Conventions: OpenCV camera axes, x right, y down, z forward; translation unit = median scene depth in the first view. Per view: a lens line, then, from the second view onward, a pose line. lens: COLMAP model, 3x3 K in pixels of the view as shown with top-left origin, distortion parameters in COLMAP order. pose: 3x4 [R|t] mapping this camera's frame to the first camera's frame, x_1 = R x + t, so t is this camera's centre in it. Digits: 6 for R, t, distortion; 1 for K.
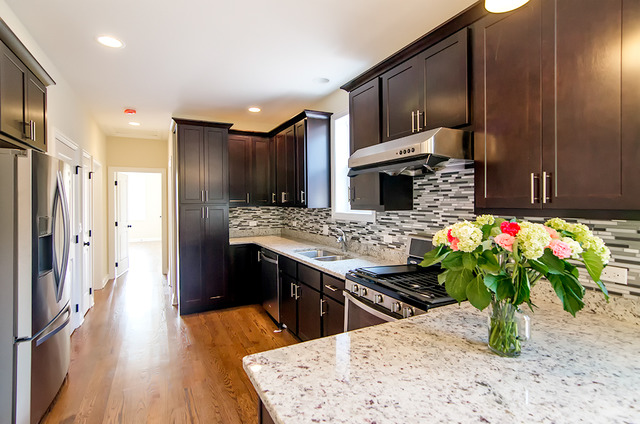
lens RADIAL K [[311.8, 0, 318.1], [0, 311.8, 206.0], [0, 0, 1]] dist [0.002303, 0.000175]
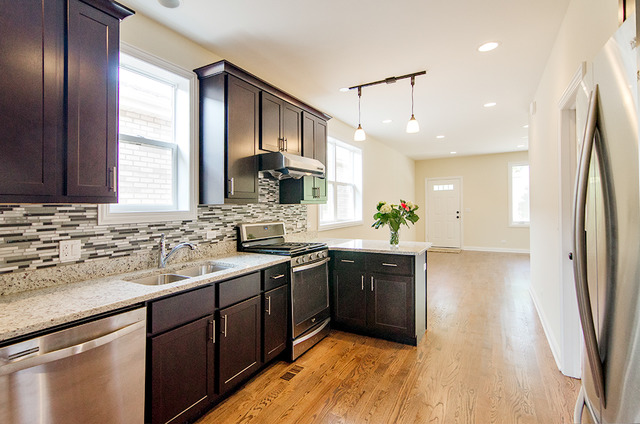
lens RADIAL K [[311.8, 0, 318.7], [0, 311.8, 208.6], [0, 0, 1]] dist [0.002303, 0.000175]
pose [[-0.553690, -0.013870, 0.832608, -0.738108], [0.009306, 0.999696, 0.022842, 0.005623], [-0.832671, 0.020396, -0.553392, 1.212160]]
